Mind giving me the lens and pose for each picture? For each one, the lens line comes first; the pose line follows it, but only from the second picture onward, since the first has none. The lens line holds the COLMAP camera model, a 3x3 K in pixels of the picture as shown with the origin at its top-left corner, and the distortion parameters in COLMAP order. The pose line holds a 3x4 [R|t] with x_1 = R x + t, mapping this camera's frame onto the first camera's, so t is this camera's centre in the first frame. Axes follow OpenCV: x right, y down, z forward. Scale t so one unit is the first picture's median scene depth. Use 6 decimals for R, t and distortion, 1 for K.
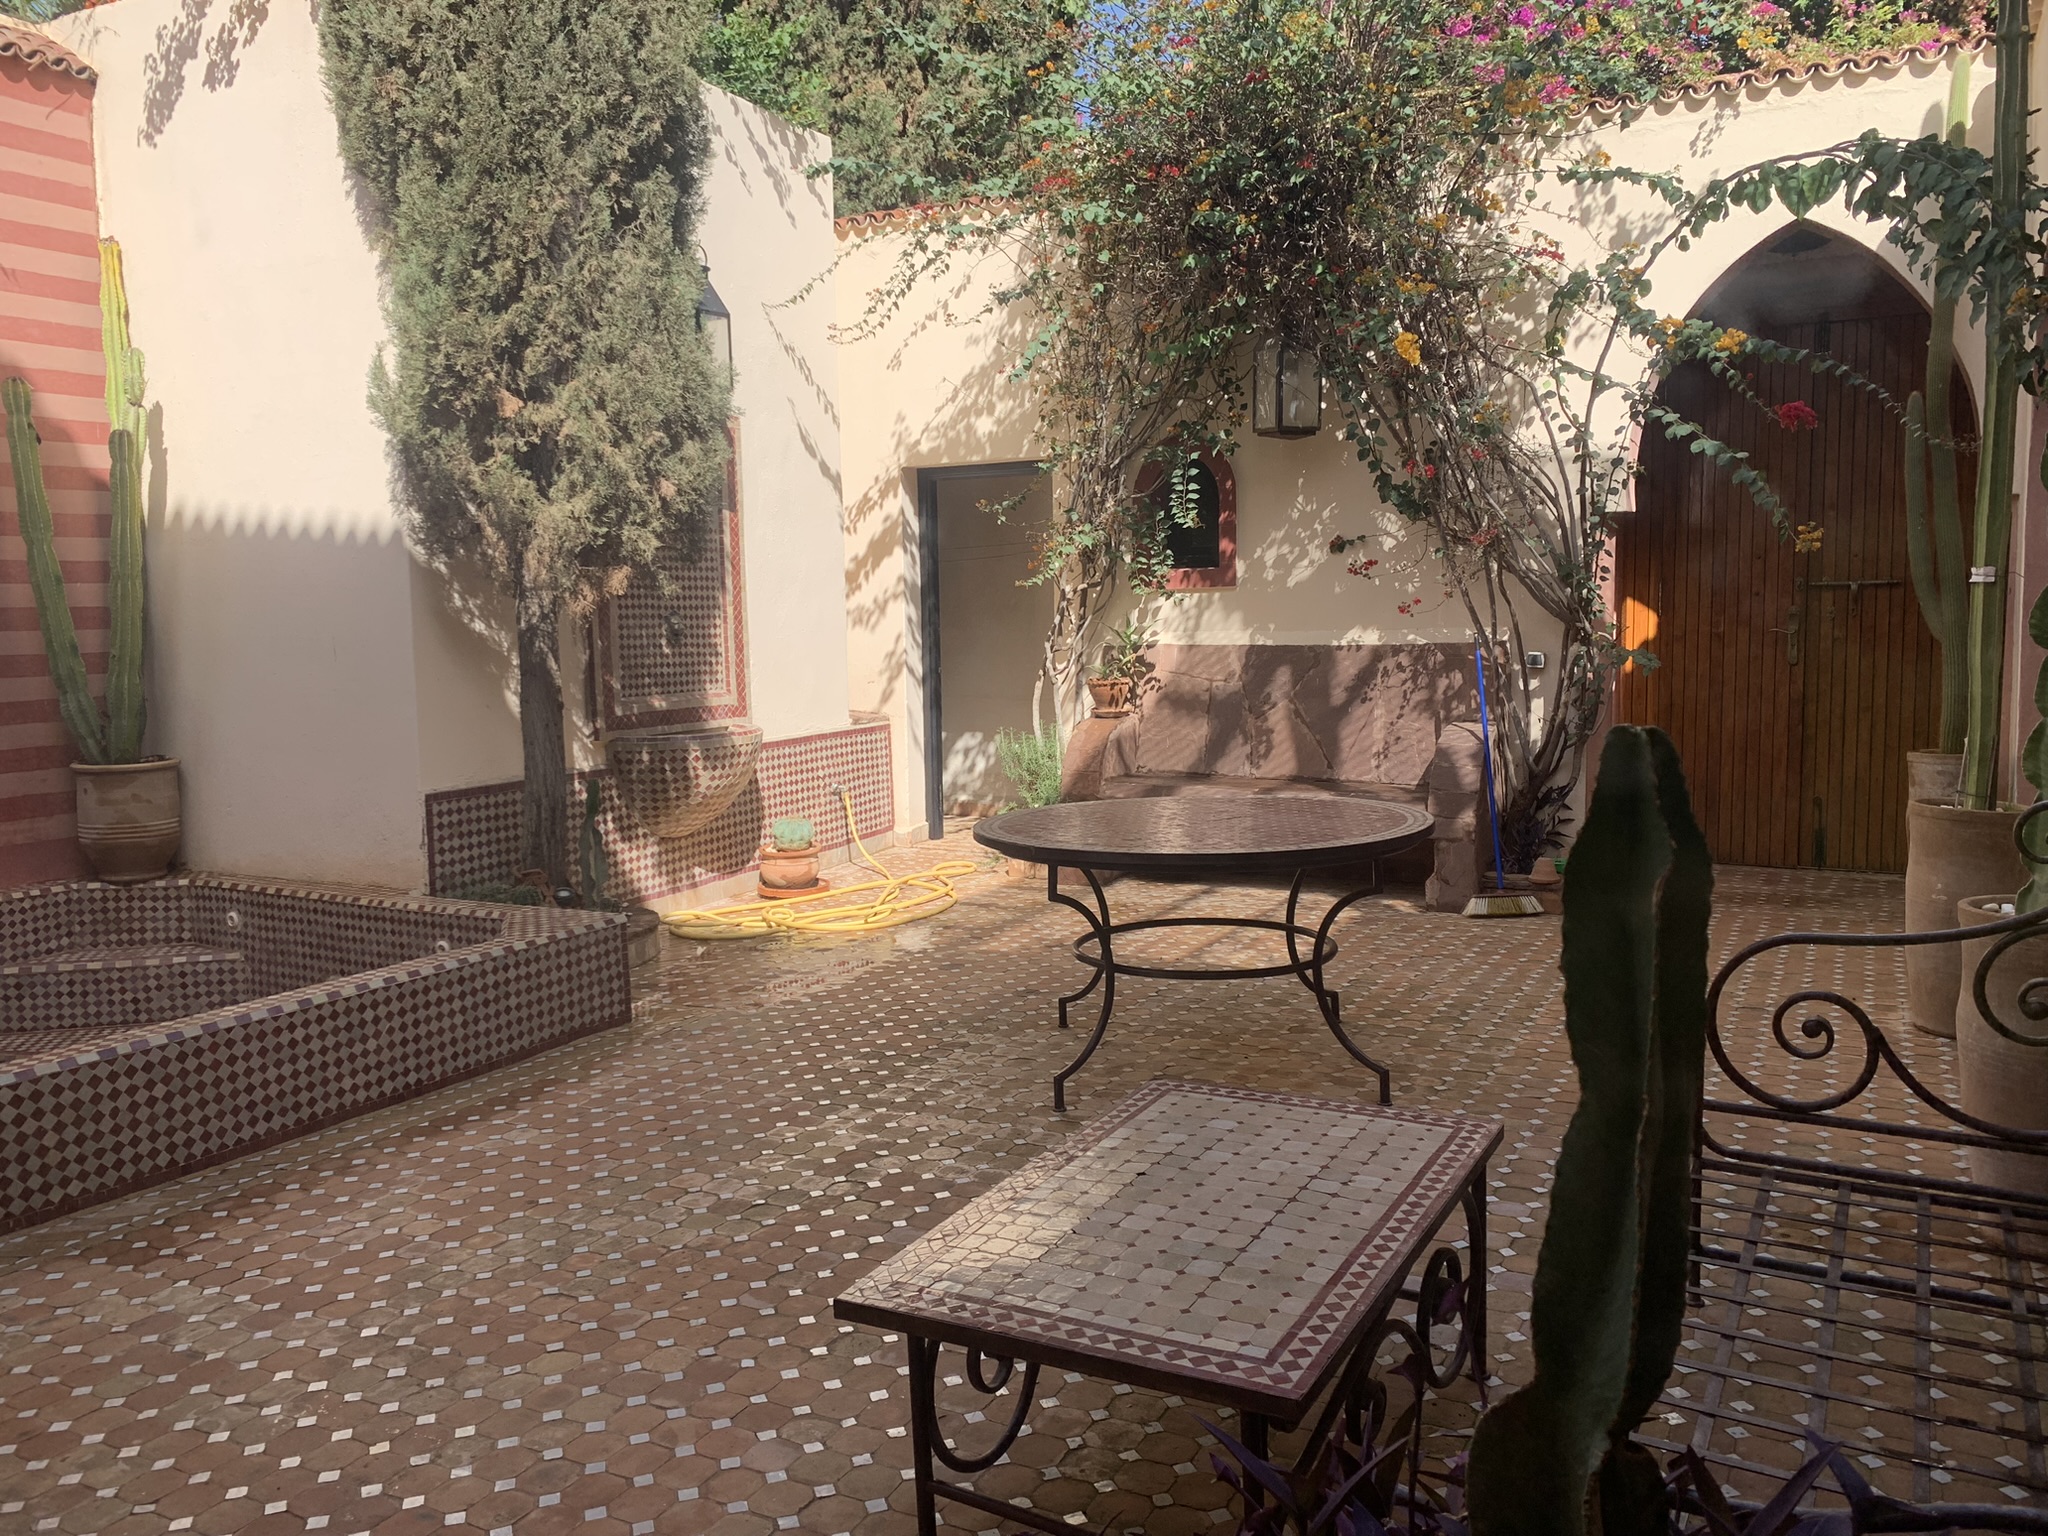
lens RADIAL K [[1549.7, 0, 1027.4], [0, 1549.7, 761.6], [0, 0, 1]] dist [0.038717, -0.039263]
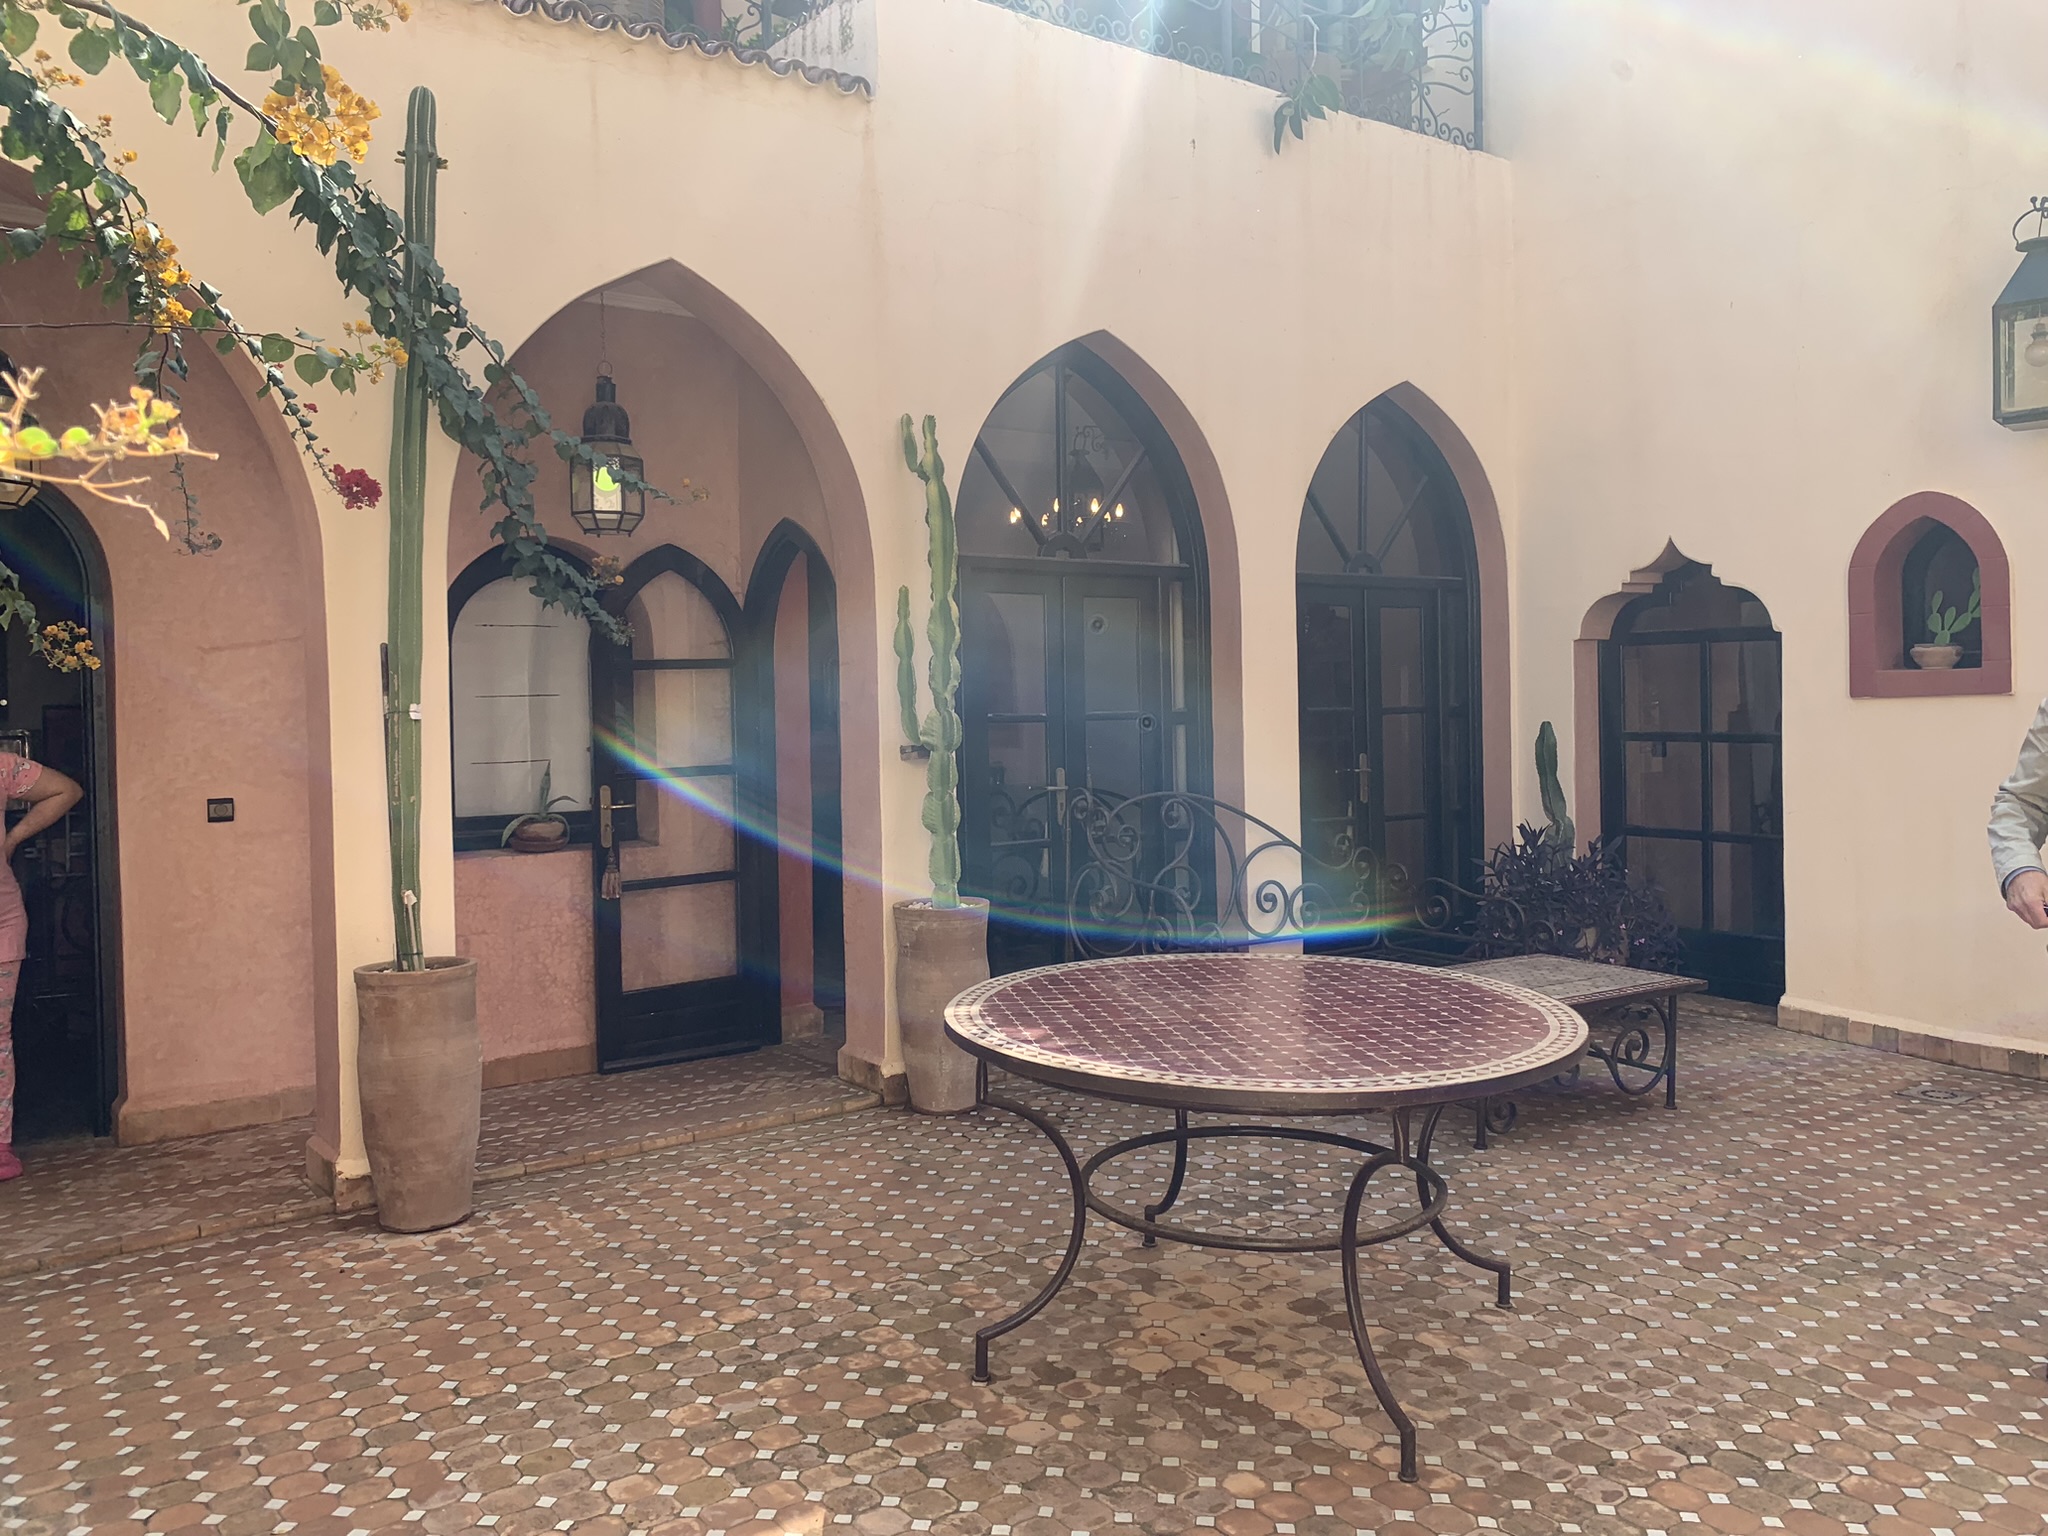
lens RADIAL K [[1549.7, 0, 1027.4], [0, 1549.7, 761.6], [0, 0, 1]] dist [0.038717, -0.039263]
pose [[-0.899501, 0.021179, 0.436405, -0.122026], [0.079548, 0.990069, 0.115911, -0.184872], [-0.429617, 0.138978, -0.892253, 1.824331]]
